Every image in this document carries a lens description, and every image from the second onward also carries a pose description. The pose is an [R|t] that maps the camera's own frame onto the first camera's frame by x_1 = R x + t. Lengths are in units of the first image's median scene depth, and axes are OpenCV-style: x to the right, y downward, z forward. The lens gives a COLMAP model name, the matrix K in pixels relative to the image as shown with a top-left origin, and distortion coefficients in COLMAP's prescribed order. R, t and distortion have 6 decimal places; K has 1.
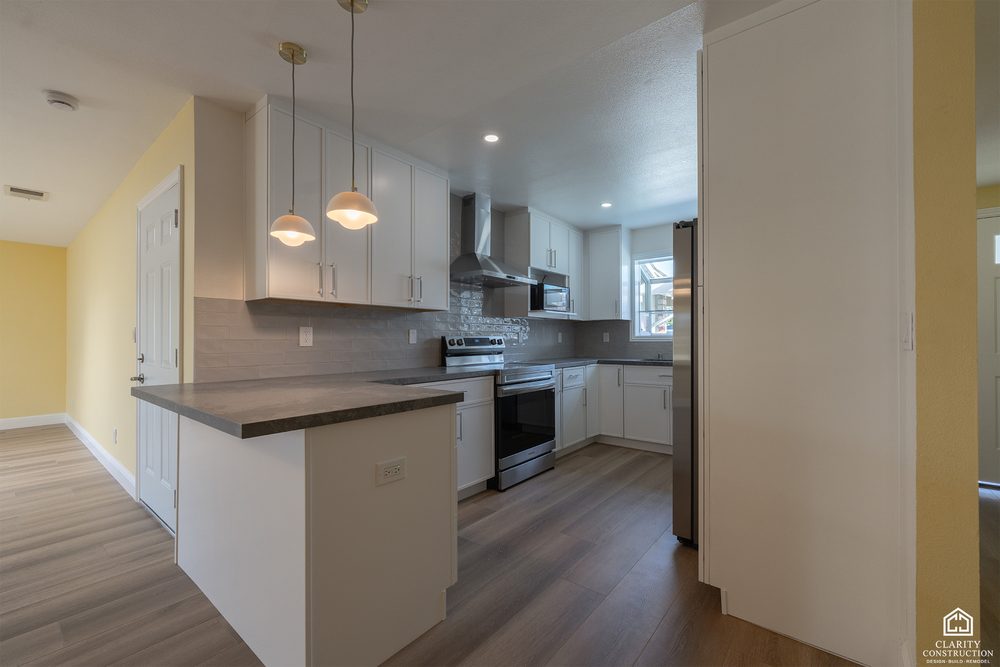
lens RADIAL K [[432.9, 0, 505.8], [0, 432.9, 338.8], [0, 0, 1]] dist [0.000492, 0.000068]
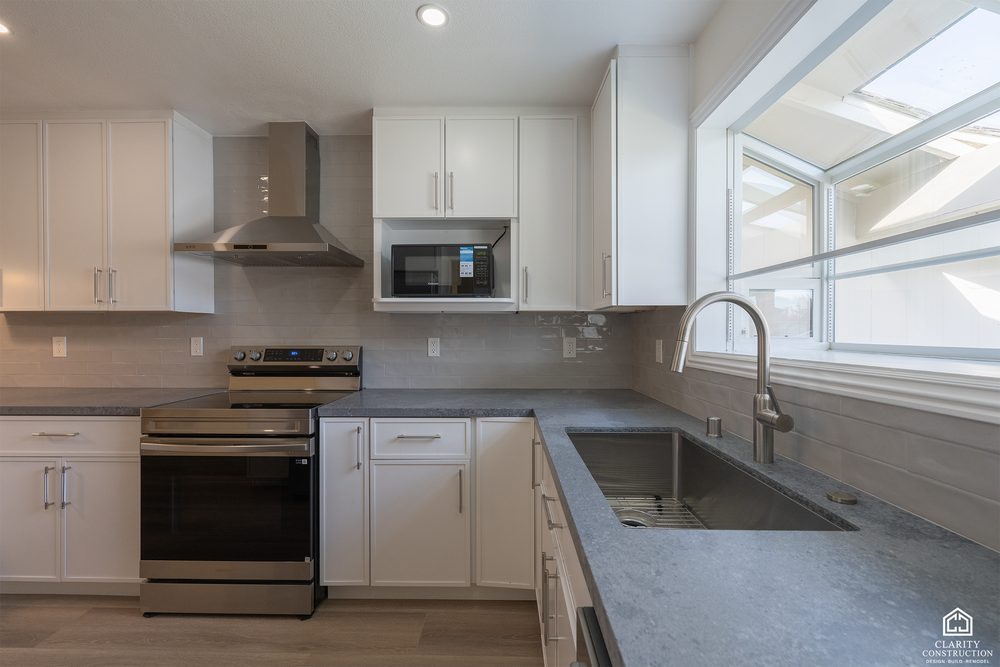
lens RADIAL K [[417.0, 0, 497.4], [0, 417.0, 330.5], [0, 0, 1]] dist [0.000099, -0.000260]
pose [[0.587240, 0.001478, -0.809412, 0.593312], [0.000387, 0.999998, 0.002107, -0.029429], [0.809413, -0.001551, 0.587238, 0.852856]]
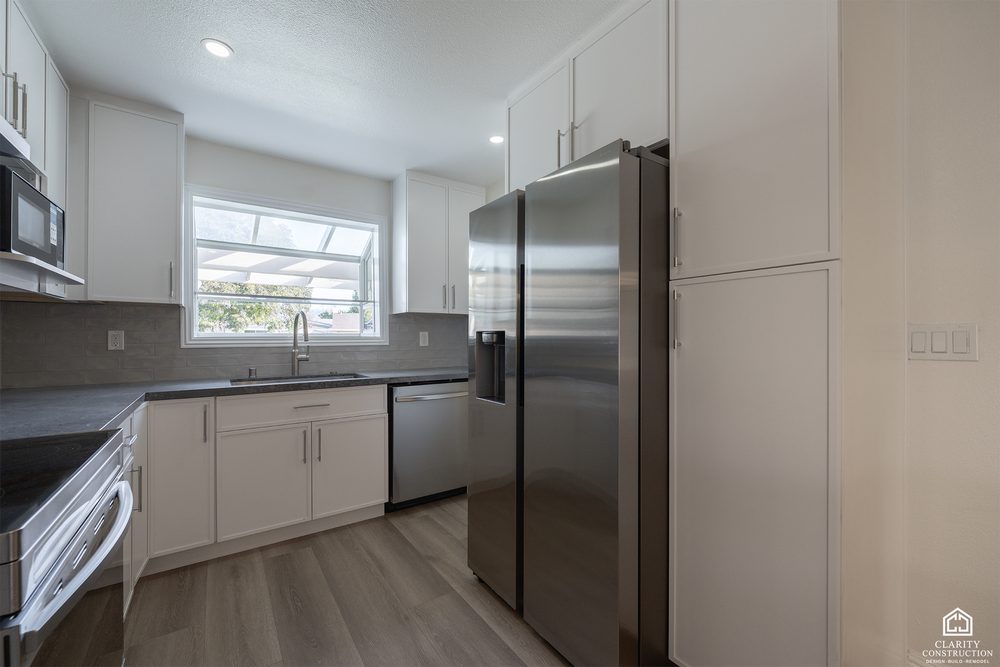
lens RADIAL K [[414.2, 0, 503.9], [0, 414.2, 336.1], [0, 0, 1]] dist [0.000501, -0.000136]
pose [[0.299630, 0.002049, 0.954053, -0.092046], [0.001384, 0.999996, -0.002582, -0.007421], [-0.954054, 0.002094, 0.299626, 0.605204]]
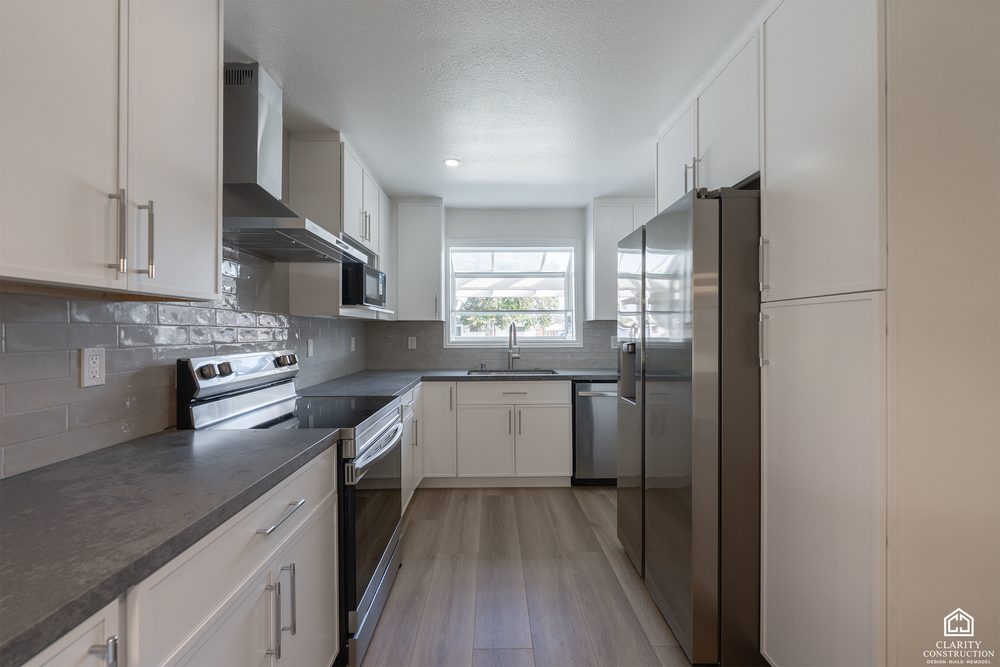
lens RADIAL K [[417.0, 0, 497.4], [0, 417.0, 330.5], [0, 0, 1]] dist [0.000099, -0.000260]
pose [[0.784185, -0.000071, 0.620527, -0.140628], [0.002076, 0.999995, -0.002509, -0.029431], [-0.620524, 0.003256, 0.784181, 0.426384]]
